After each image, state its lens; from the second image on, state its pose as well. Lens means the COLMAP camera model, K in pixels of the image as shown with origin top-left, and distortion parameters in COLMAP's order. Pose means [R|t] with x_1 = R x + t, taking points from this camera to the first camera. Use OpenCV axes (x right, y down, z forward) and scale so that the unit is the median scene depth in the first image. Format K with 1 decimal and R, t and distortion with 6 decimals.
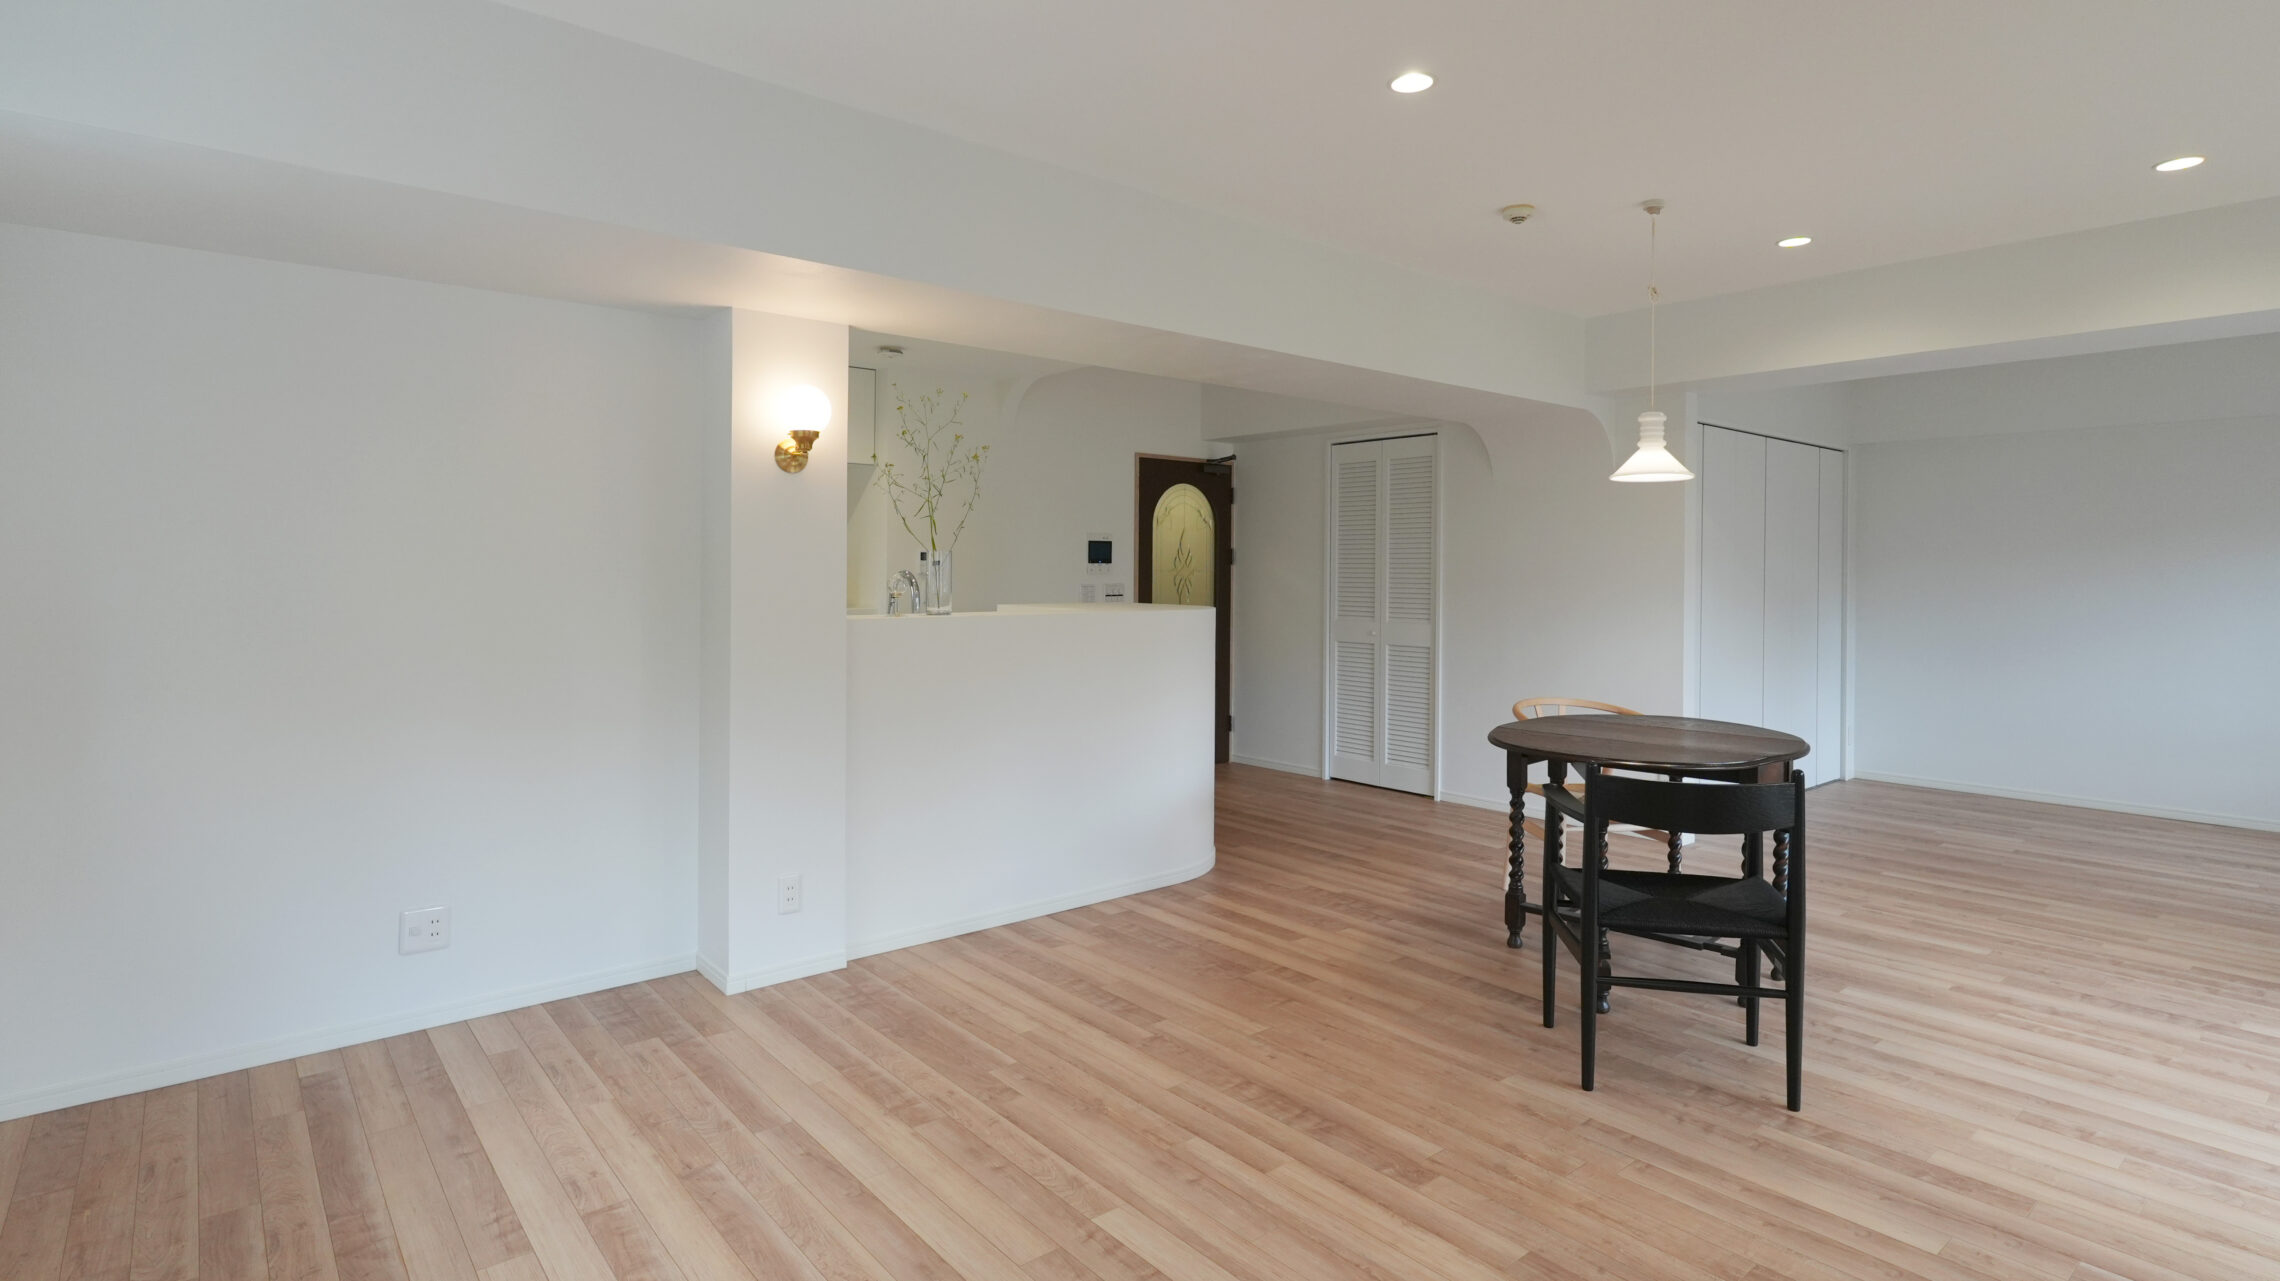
lens RADIAL K [[1109.7, 0, 1159.2], [0, 1109.7, 587.2], [0, 0, 1]] dist [-0.002145, -0.000386]
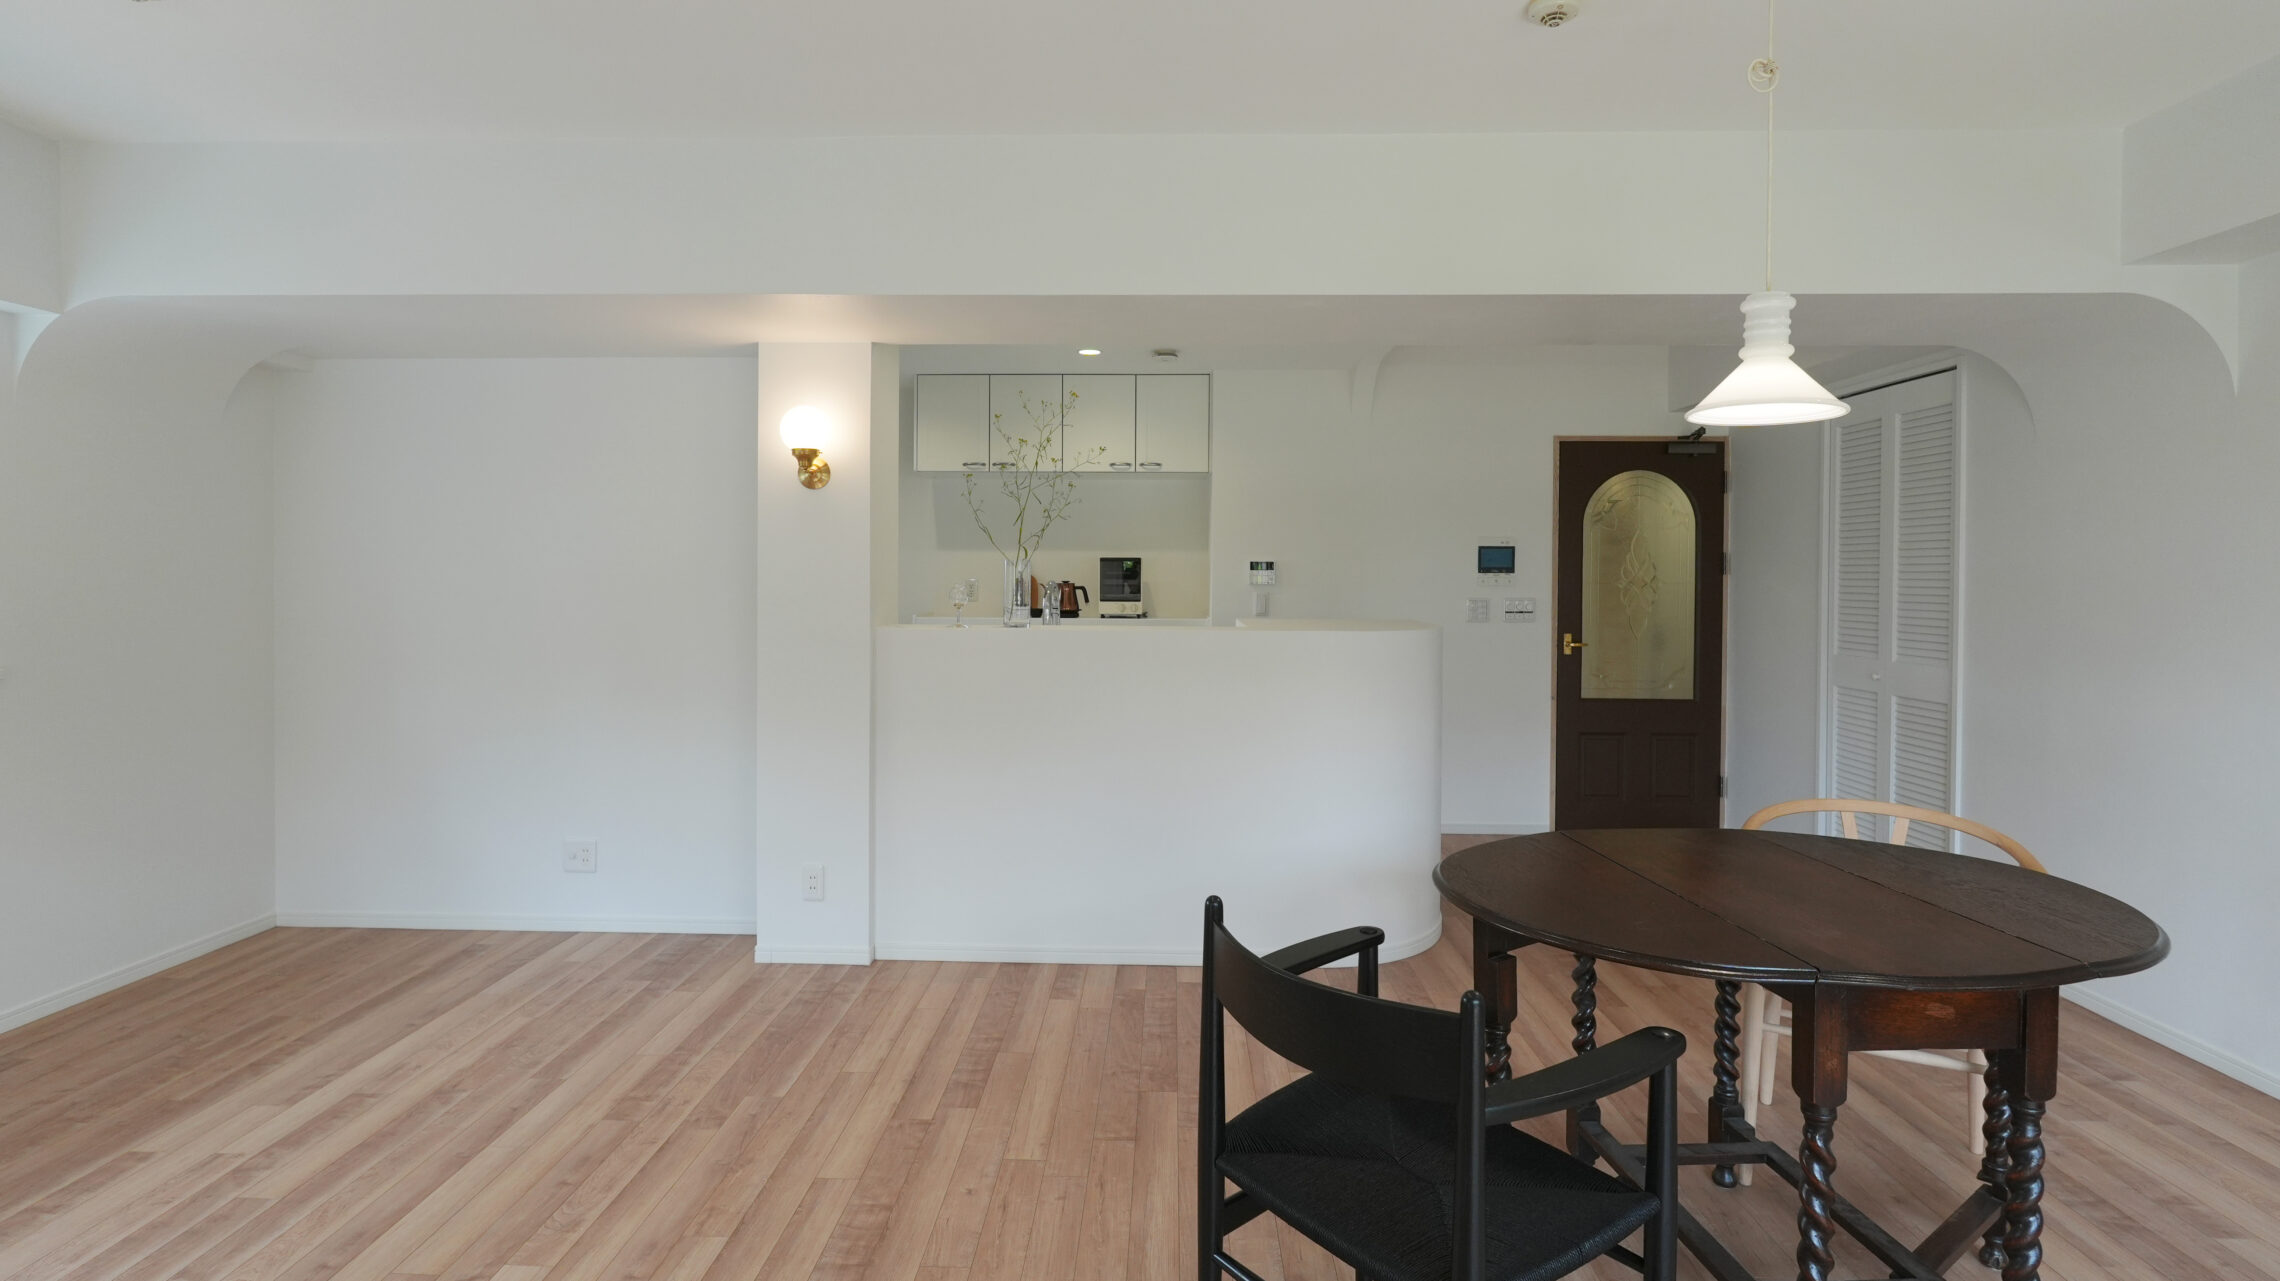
lens RADIAL K [[1109.7, 0, 1159.2], [0, 1109.7, 587.2], [0, 0, 1]] dist [-0.002145, -0.000386]
pose [[0.745916, 0.005296, -0.666019, 0.639553], [-0.012573, 0.999902, -0.006130, -0.005415], [0.665921, 0.012947, 0.745909, 0.431295]]
